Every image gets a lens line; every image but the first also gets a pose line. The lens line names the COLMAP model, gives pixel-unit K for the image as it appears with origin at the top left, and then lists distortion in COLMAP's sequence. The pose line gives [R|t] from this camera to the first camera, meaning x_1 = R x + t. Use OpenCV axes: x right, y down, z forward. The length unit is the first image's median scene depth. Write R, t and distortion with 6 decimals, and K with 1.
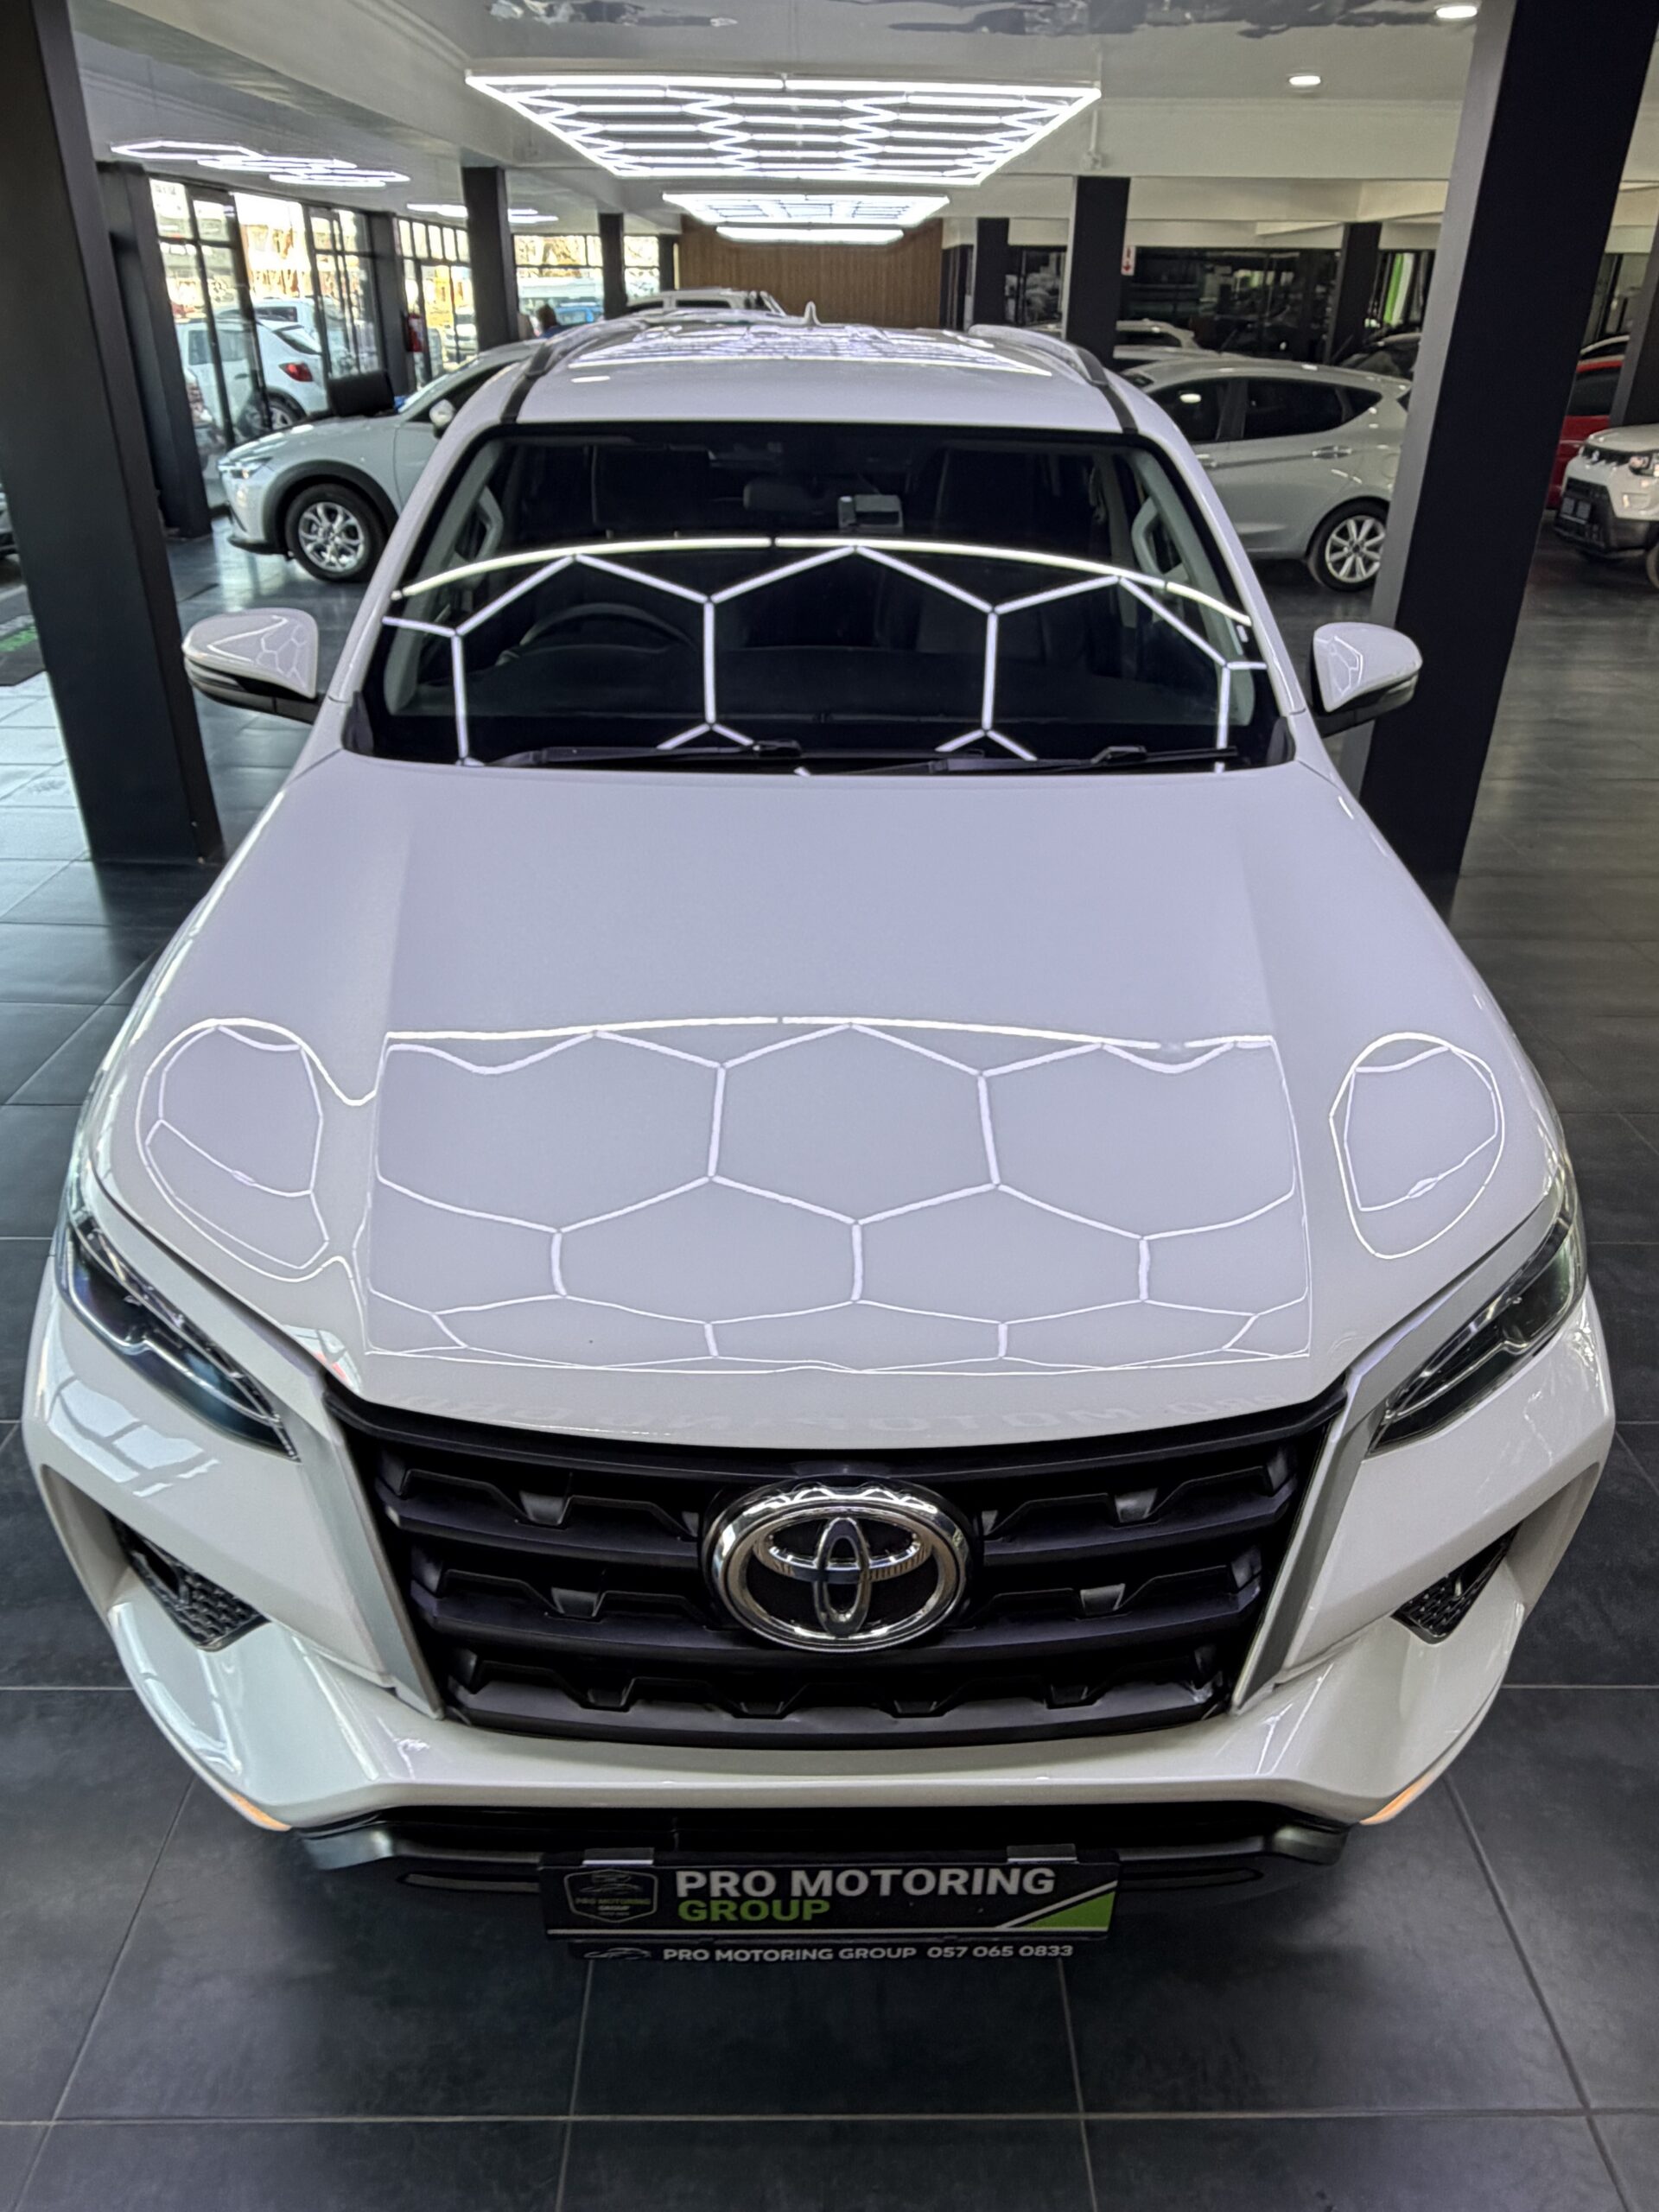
lens RADIAL K [[1483.4, 0, 829.5], [0, 1483.4, 1106.0], [0, 0, 1]] dist [0.002795, 0.003223]
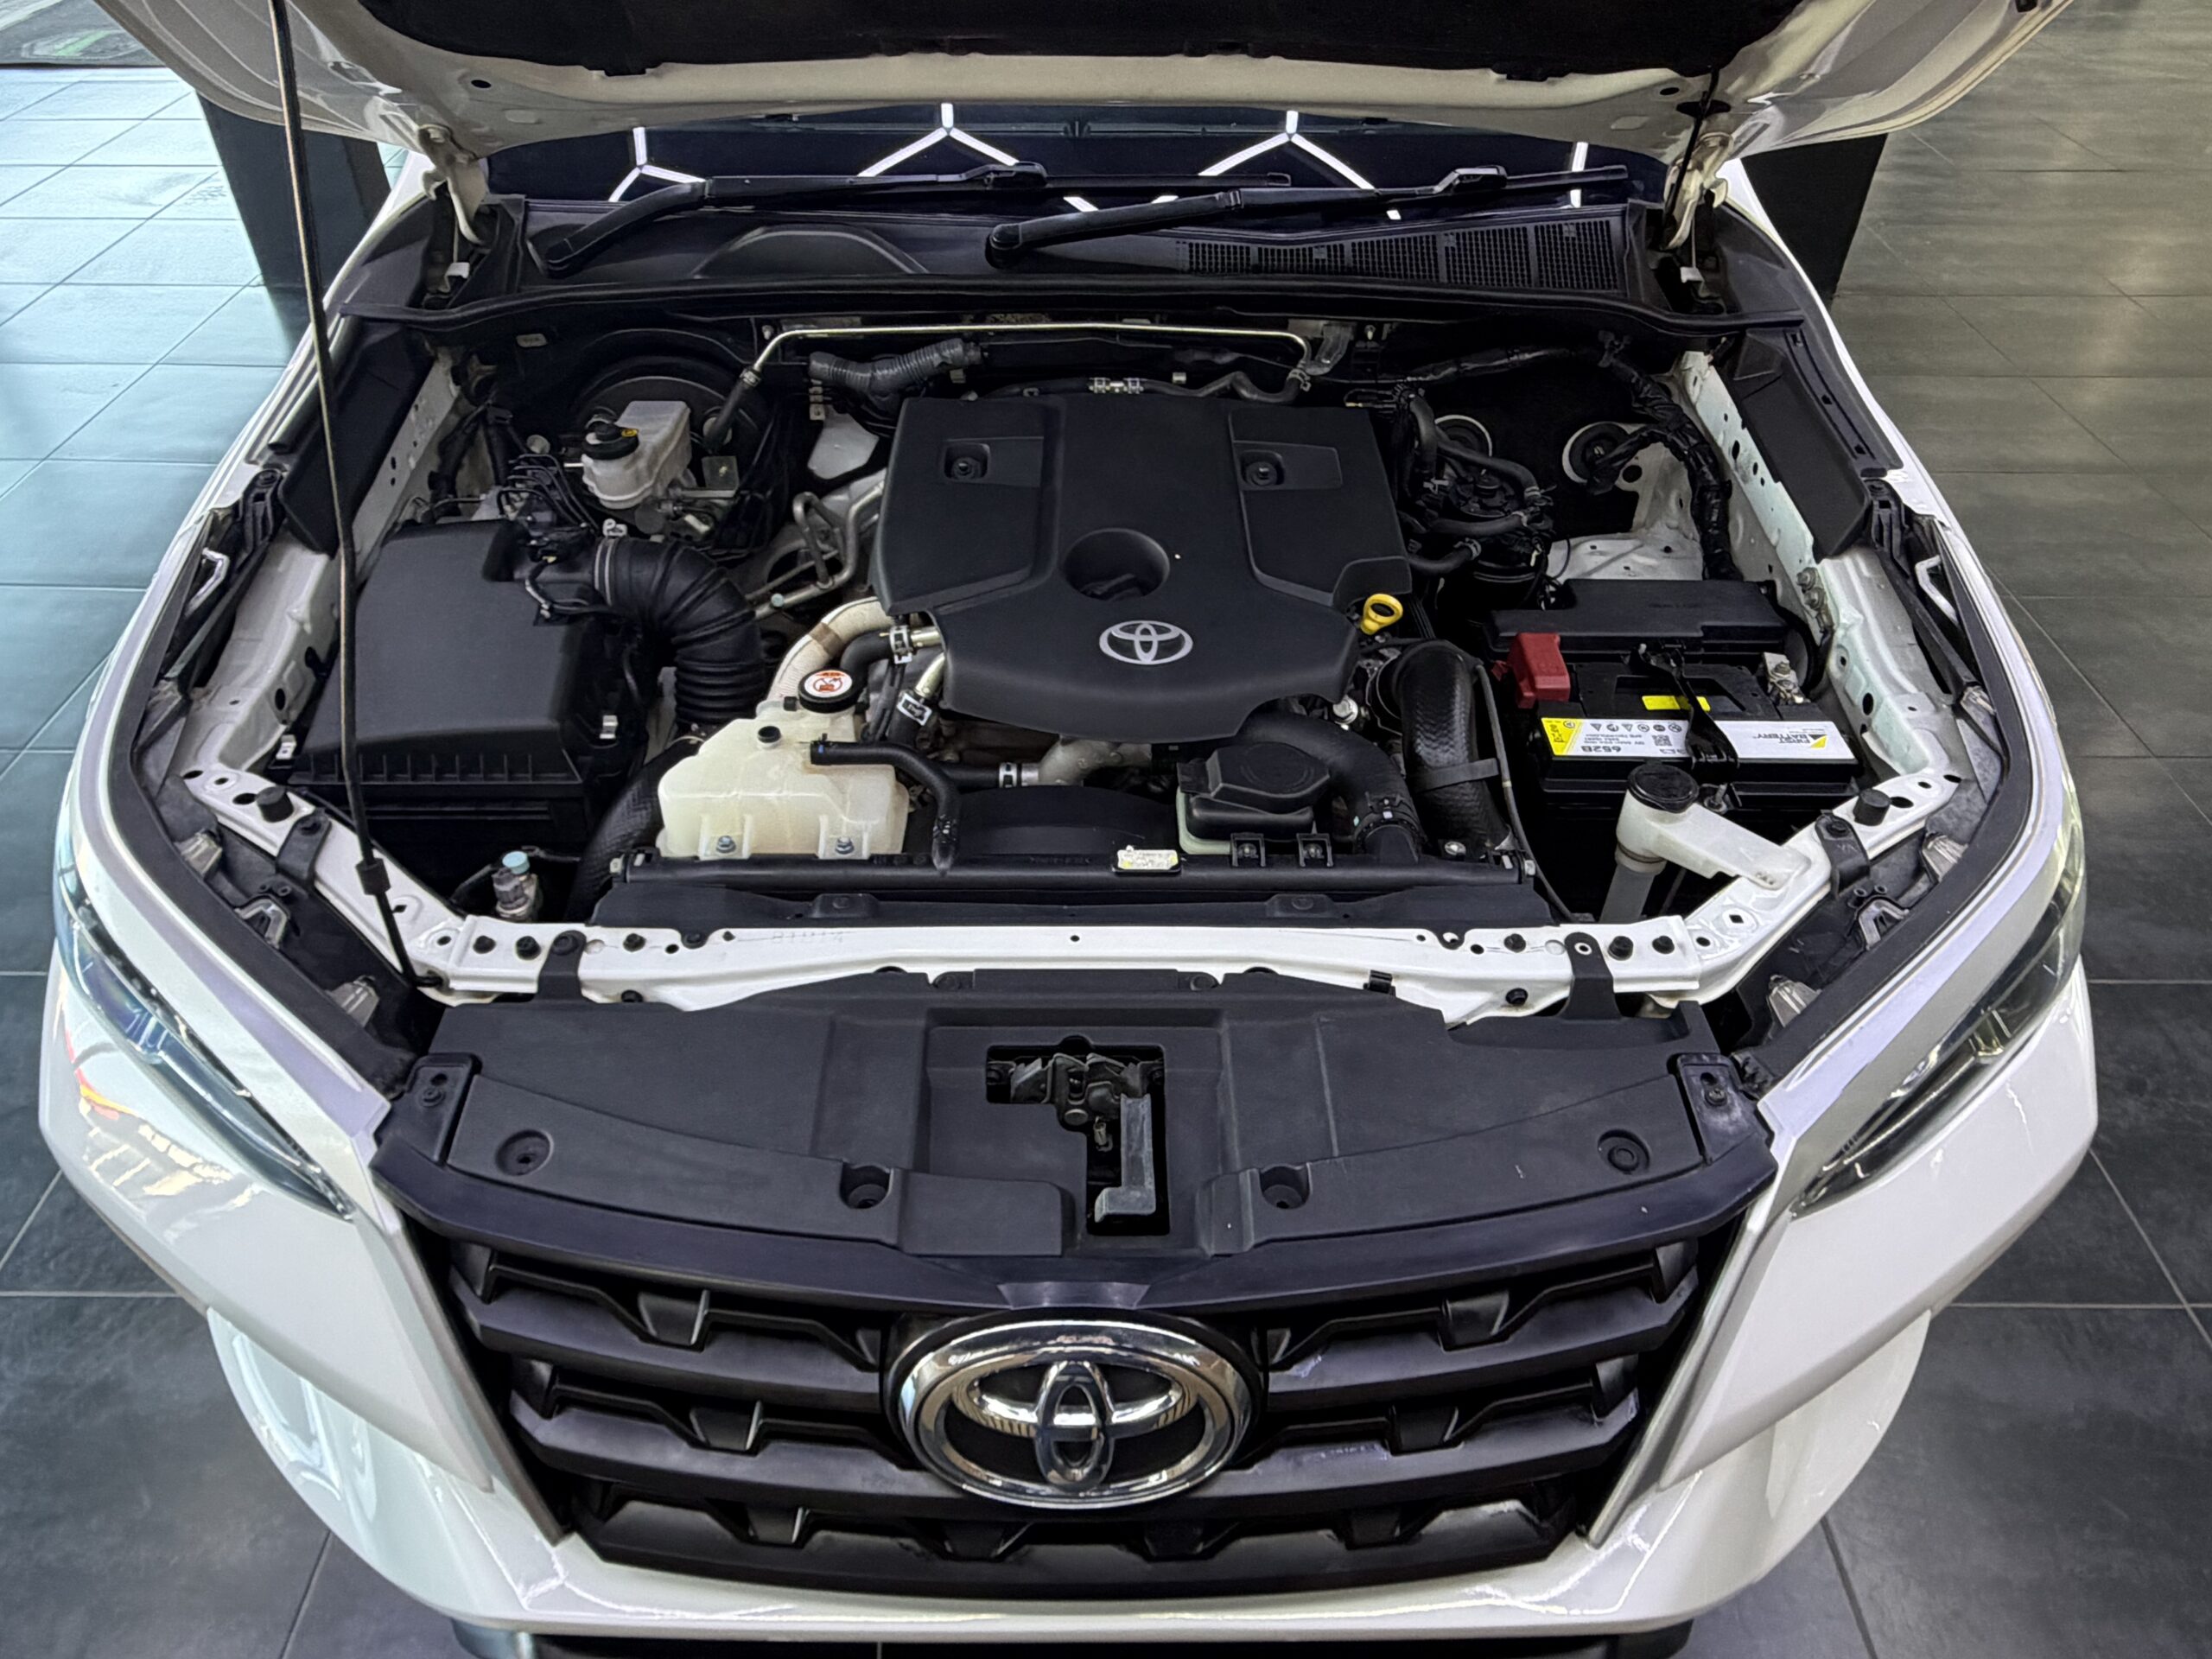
lens RADIAL K [[1483.4, 0, 1090.2], [0, 1483.4, 825.6], [0, 0, 1]] dist [0.002795, 0.003223]
pose [[0.999828, 0.001698, -0.018492, 0.018900], [0.002110, 0.978971, 0.203988, -0.079718], [0.018449, -0.203992, 0.978799, 0.218265]]
